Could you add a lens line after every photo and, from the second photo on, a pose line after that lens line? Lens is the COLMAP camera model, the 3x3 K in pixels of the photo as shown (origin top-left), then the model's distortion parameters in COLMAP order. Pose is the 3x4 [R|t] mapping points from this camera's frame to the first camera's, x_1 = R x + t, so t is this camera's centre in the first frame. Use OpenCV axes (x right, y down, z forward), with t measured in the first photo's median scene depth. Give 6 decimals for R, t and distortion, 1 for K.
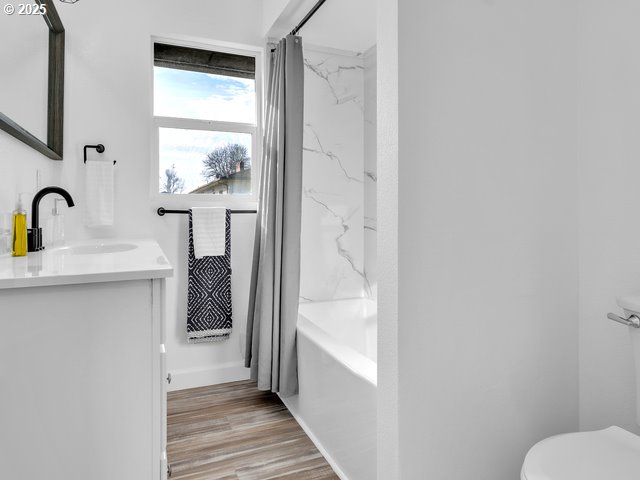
lens RADIAL K [[402.9, 0, 307.6], [0, 402.9, 208.0], [0, 0, 1]] dist [-0.001292, -0.000893]
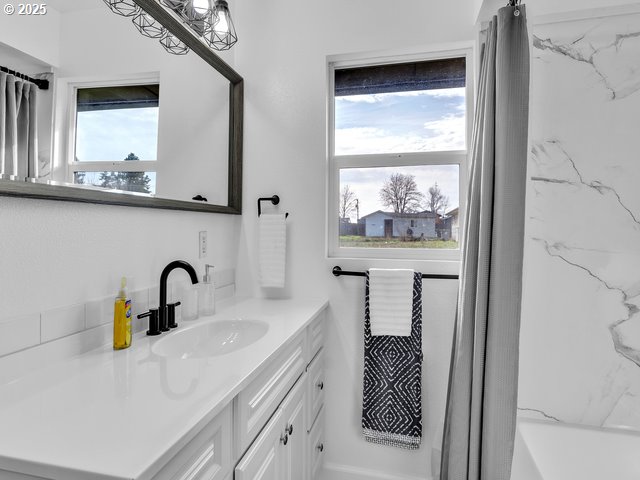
lens RADIAL K [[402.9, 0, 298.5], [0, 402.9, 224.8], [0, 0, 1]] dist [-0.001292, -0.000893]
pose [[0.791315, 0.000527, -0.611409, 0.081416], [-0.001053, 0.999999, -0.000500, -0.085273], [0.611408, 0.001039, 0.791315, 0.290089]]
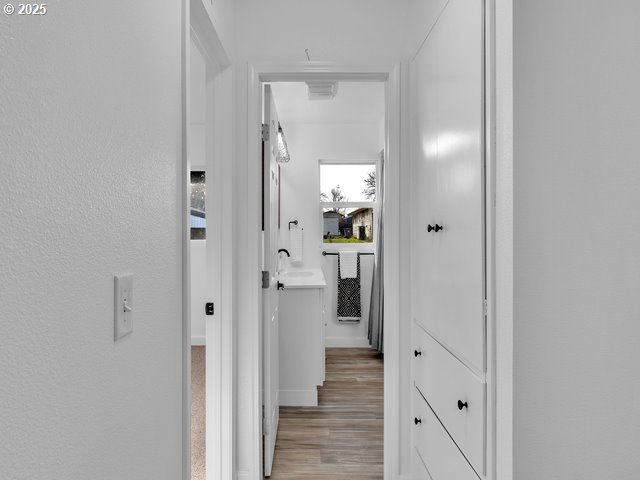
lens RADIAL K [[402.9, 0, 296.4], [0, 402.9, 232.1], [0, 0, 1]] dist [-0.001292, -0.000893]
pose [[0.910402, 0.001688, -0.413721, 0.306755], [0.008070, 0.999729, 0.021837, -0.134744], [0.413646, -0.023219, 0.910142, -0.791574]]
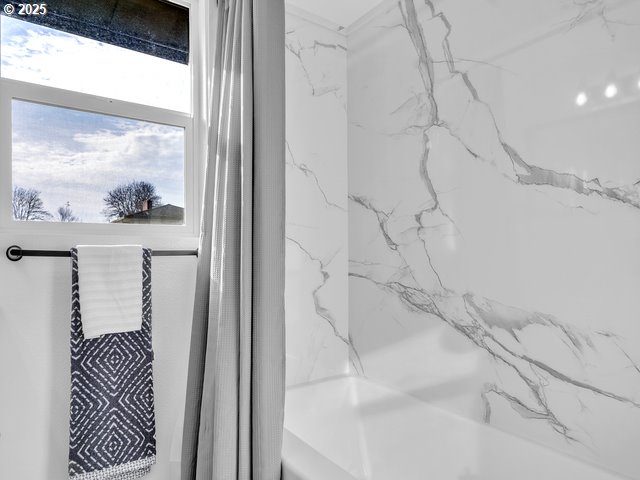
lens RADIAL K [[402.9, 0, 308.3], [0, 402.9, 251.8], [0, 0, 1]] dist [-0.001292, -0.000893]
pose [[0.977042, -0.004076, 0.213010, -0.096210], [0.003119, 0.999983, 0.004832, 0.005289], [-0.213026, -0.004057, 0.977038, 0.393047]]
